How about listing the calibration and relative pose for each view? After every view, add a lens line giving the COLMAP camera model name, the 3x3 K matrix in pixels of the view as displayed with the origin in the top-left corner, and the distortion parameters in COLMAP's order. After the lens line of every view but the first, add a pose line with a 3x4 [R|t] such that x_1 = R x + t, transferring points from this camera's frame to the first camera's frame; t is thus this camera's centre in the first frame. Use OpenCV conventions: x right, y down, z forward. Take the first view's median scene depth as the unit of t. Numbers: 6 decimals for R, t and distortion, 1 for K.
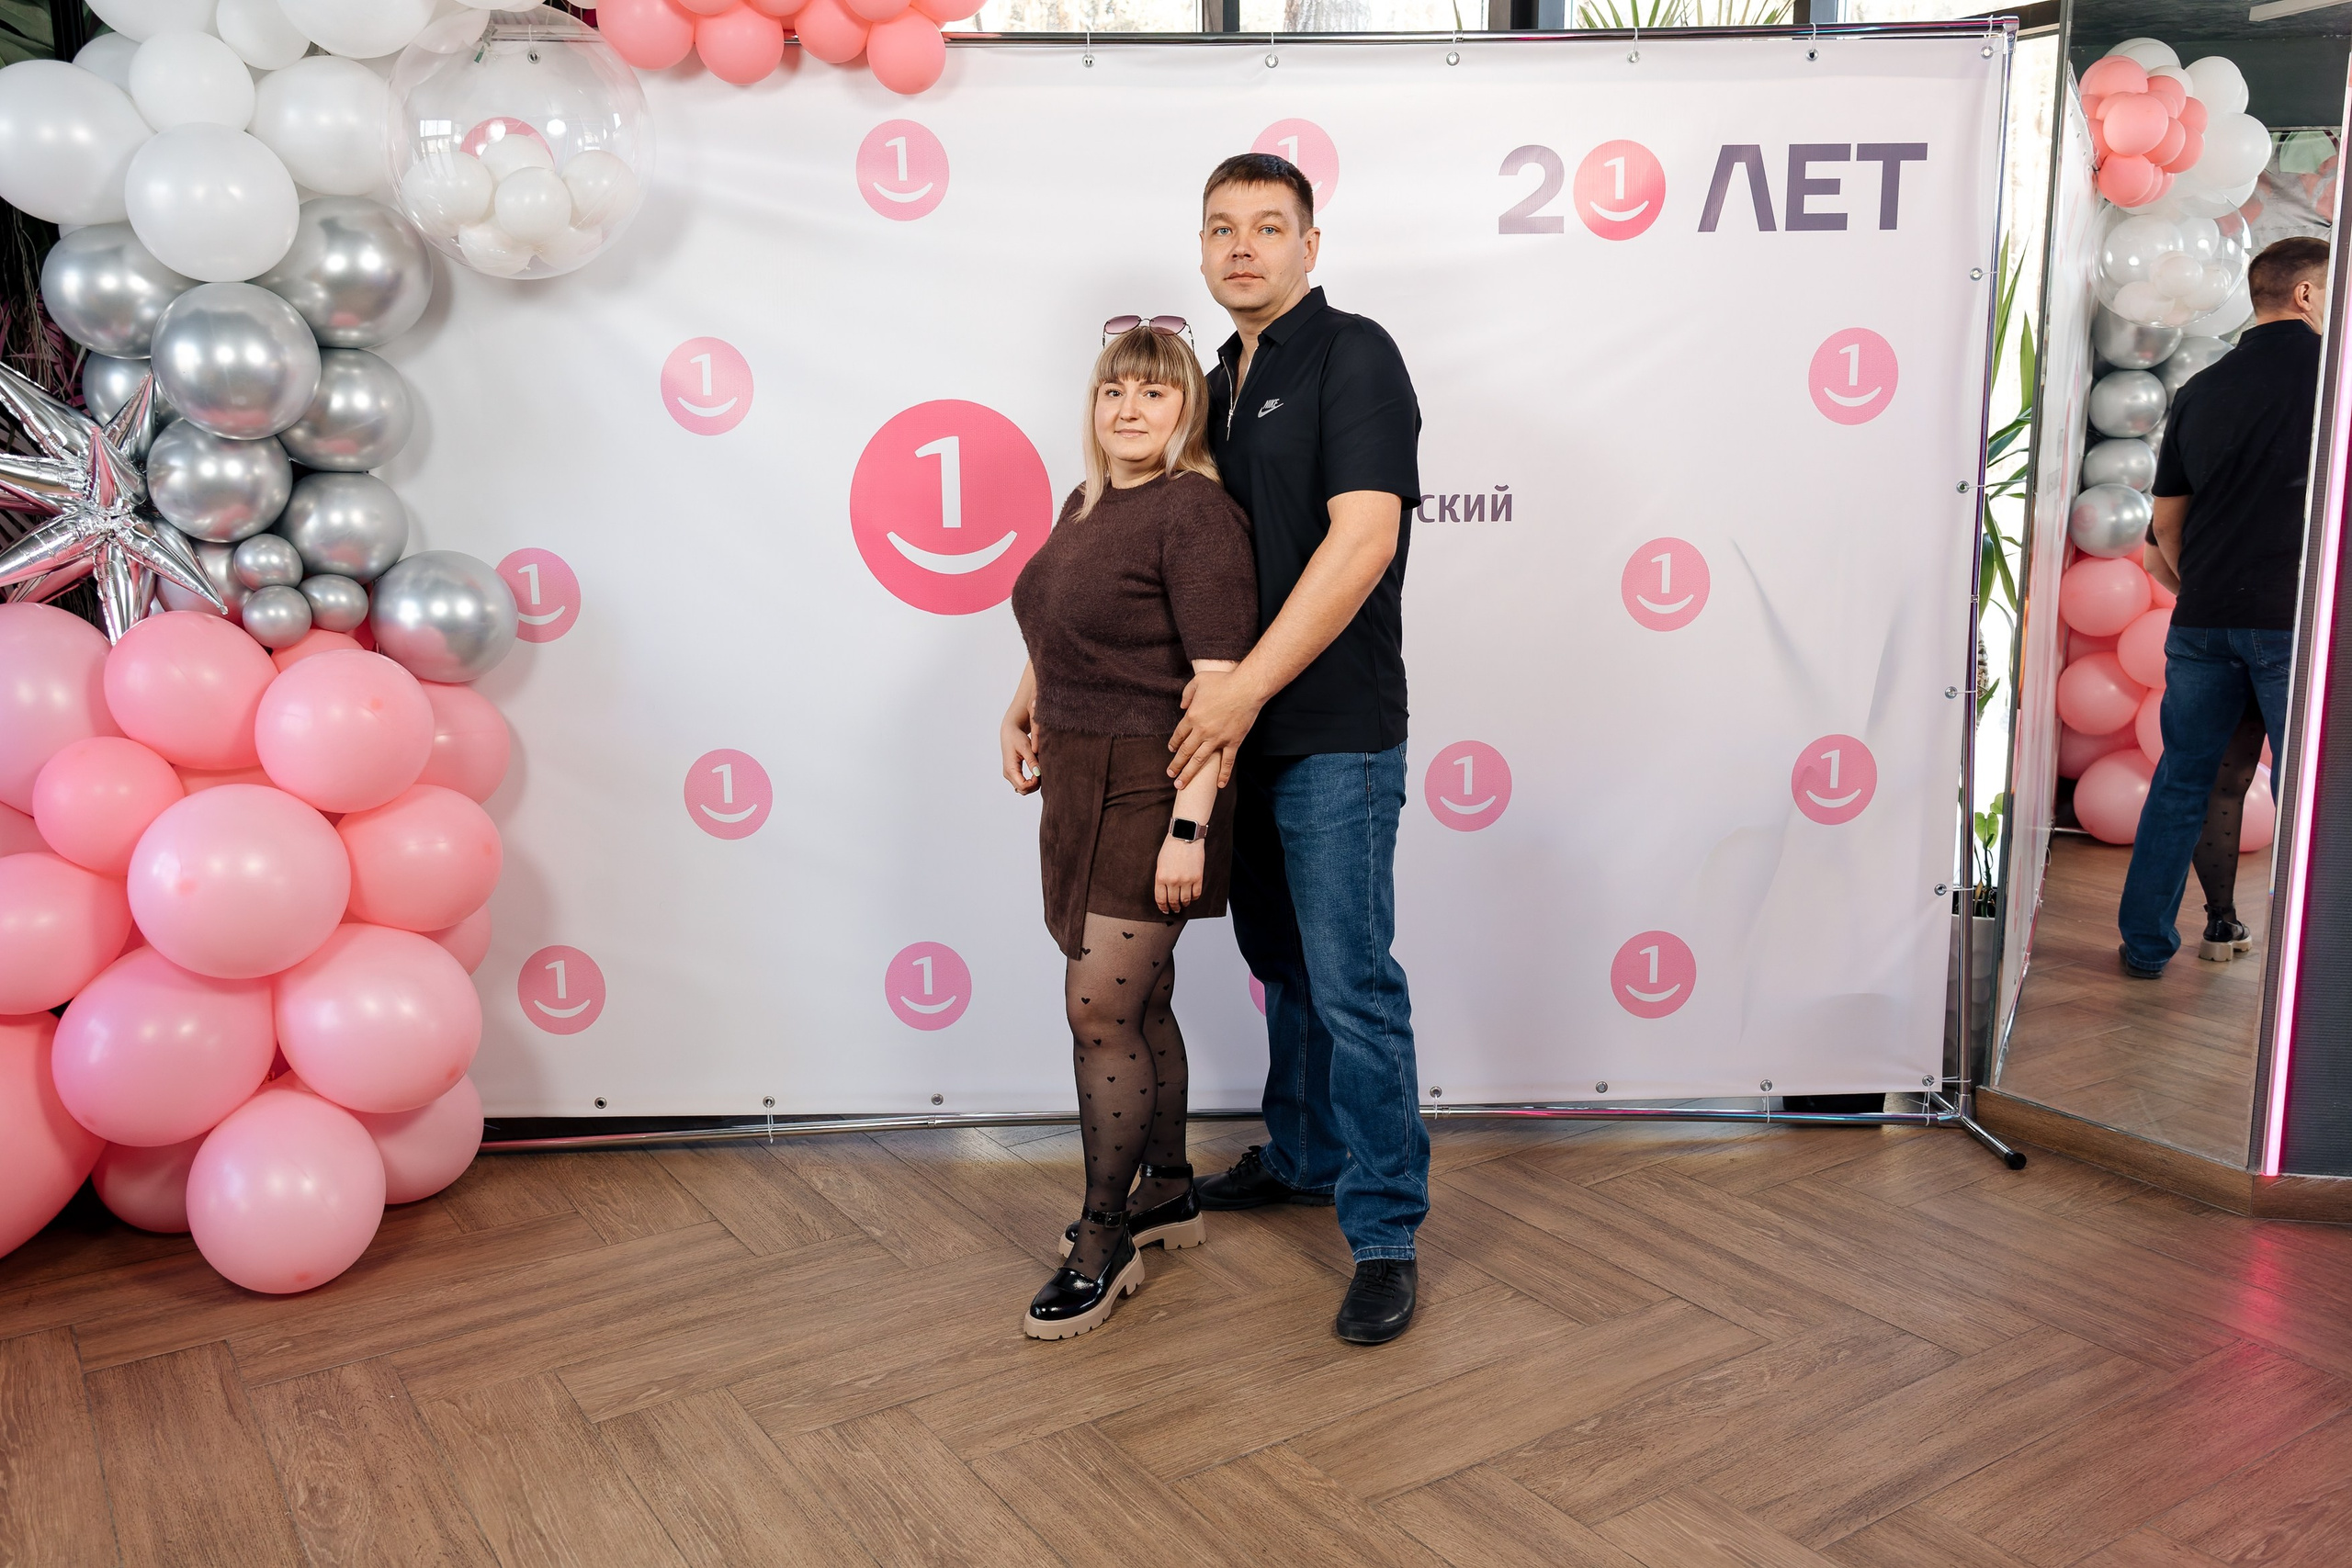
lens RADIAL K [[2064.3, 0, 1175.5], [0, 2064.3, 795.0], [0, 0, 1]] dist [0.013437, -0.007639]
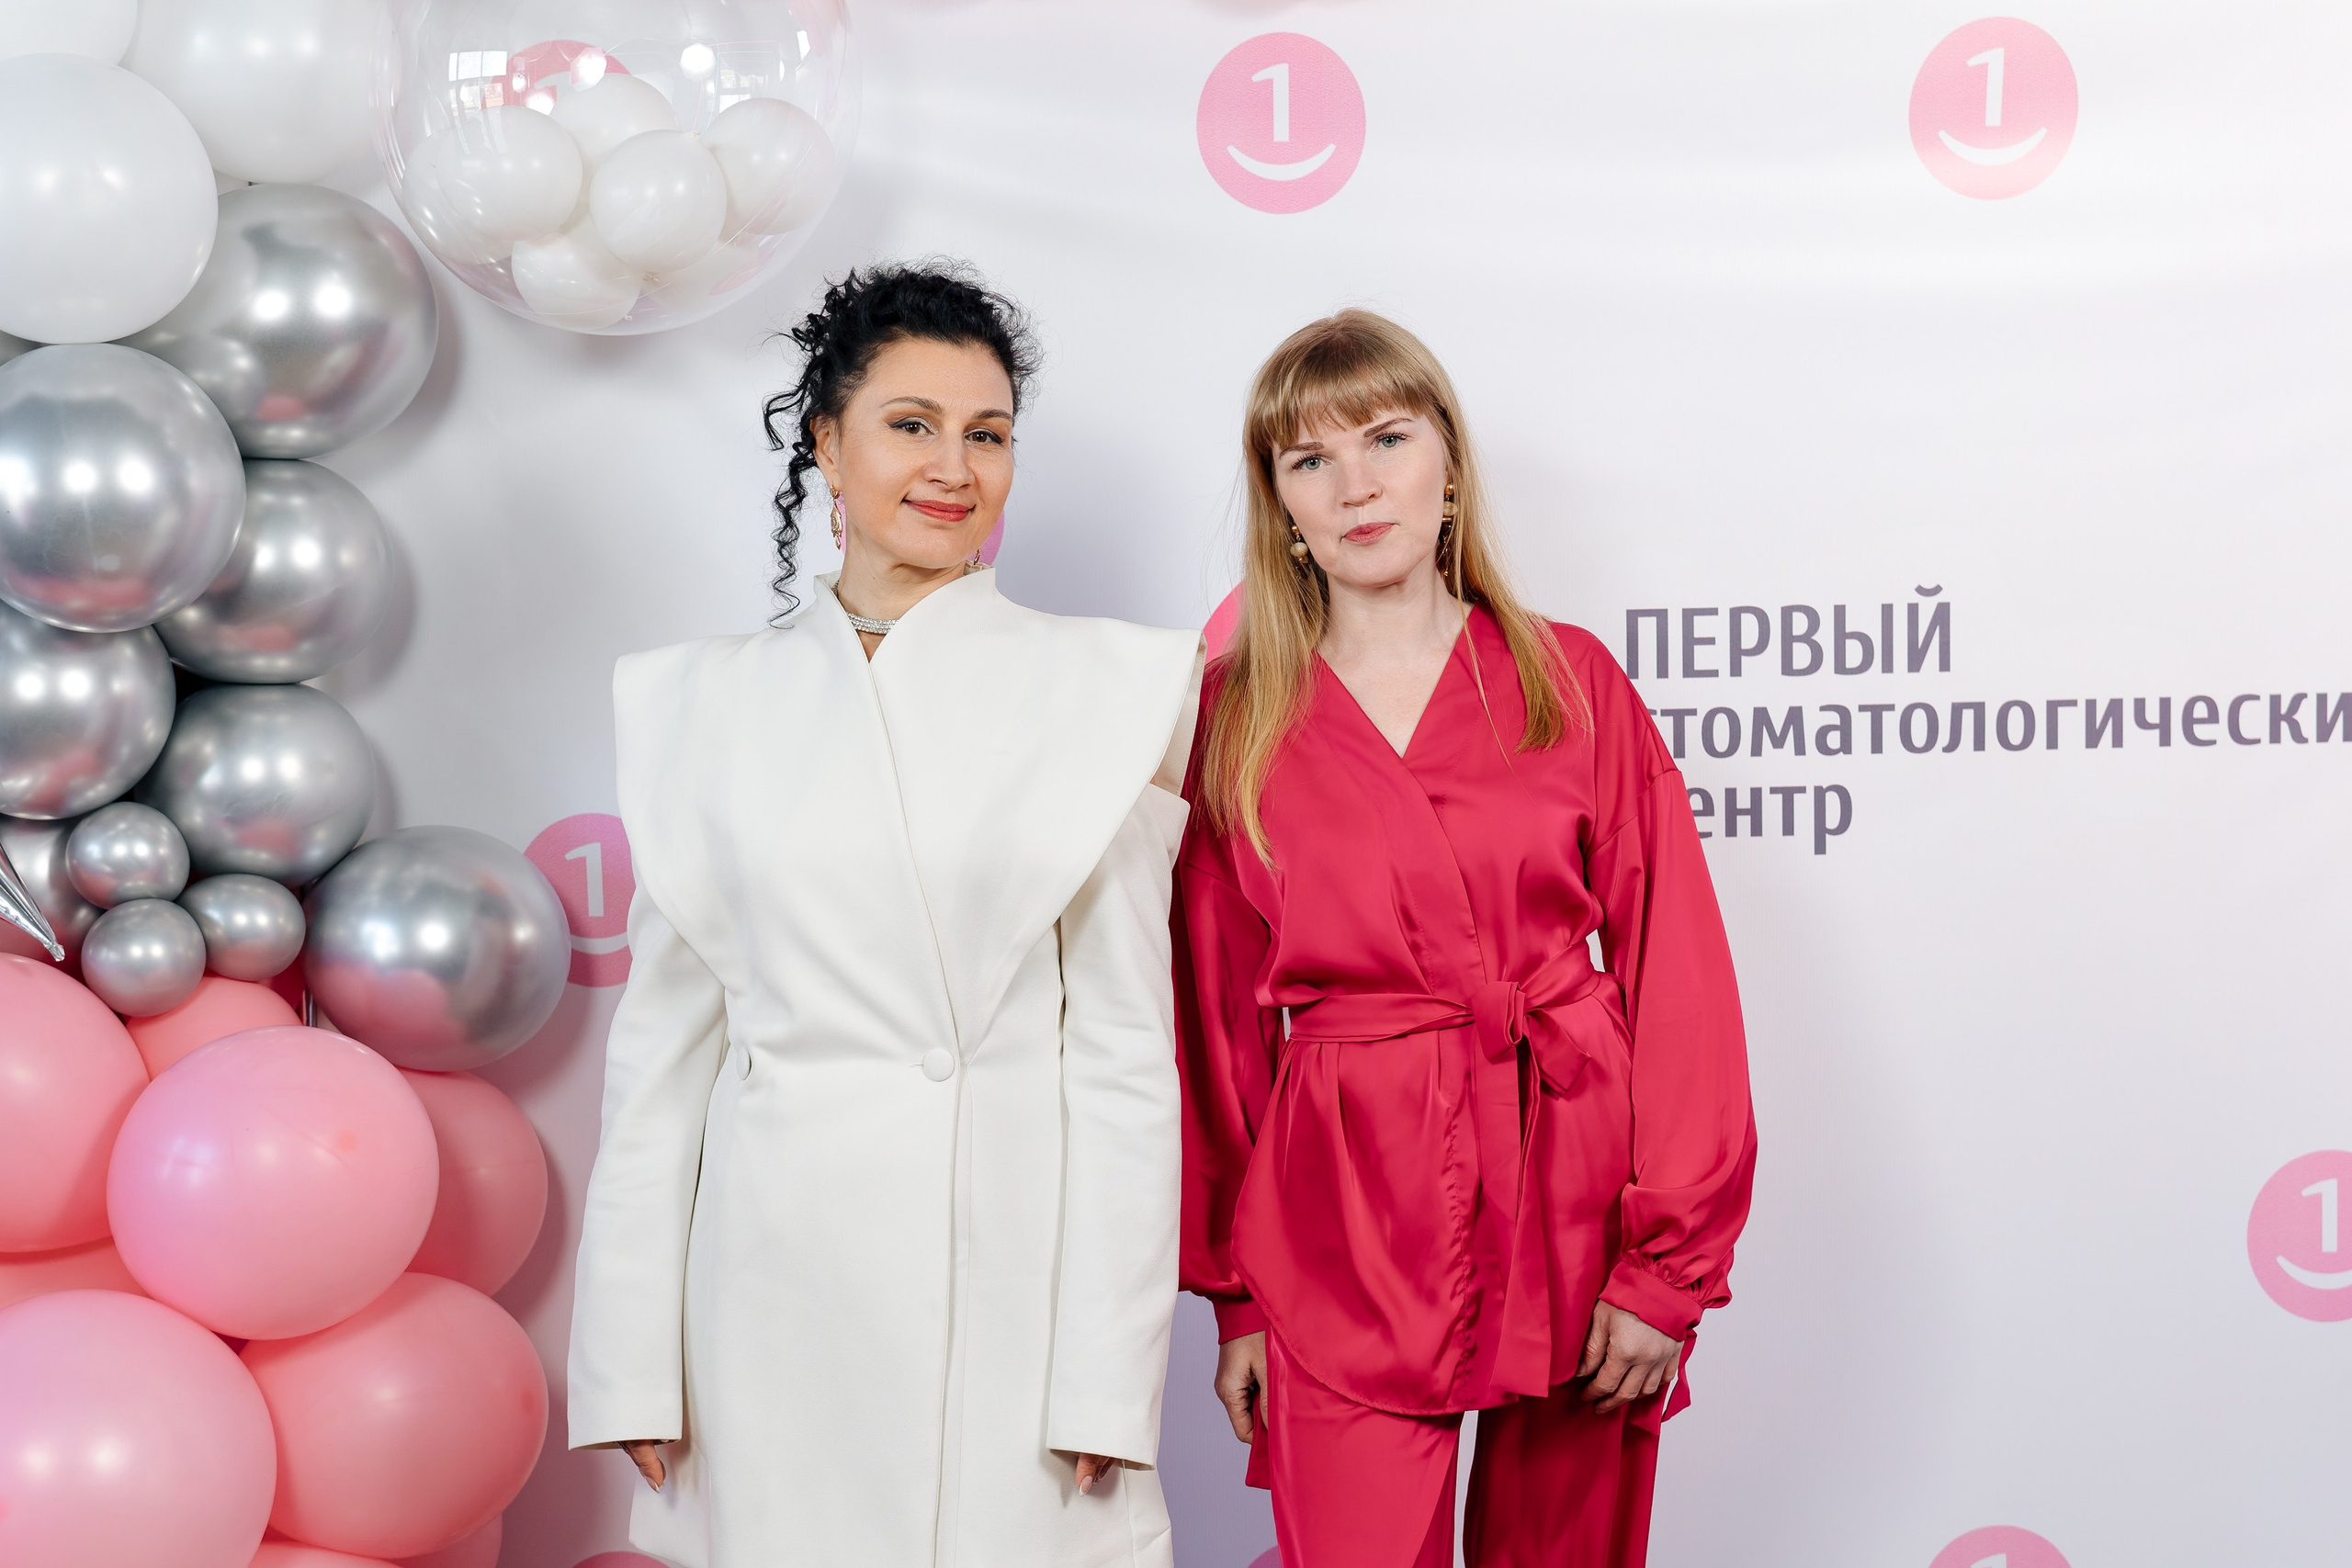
lens RADIAL K [[3175.5, 0, 1147.4], [0, 3175.5, 760.0], [0, 0, 1]] dist [0.024544, 0.000000]
pose [[0.999755, -0.012280, -0.018389, -0.158976], [0.010372, 0.994888, -0.100449, -0.051259], [0.019528, 0.100233, 0.994772, 0.182281]]
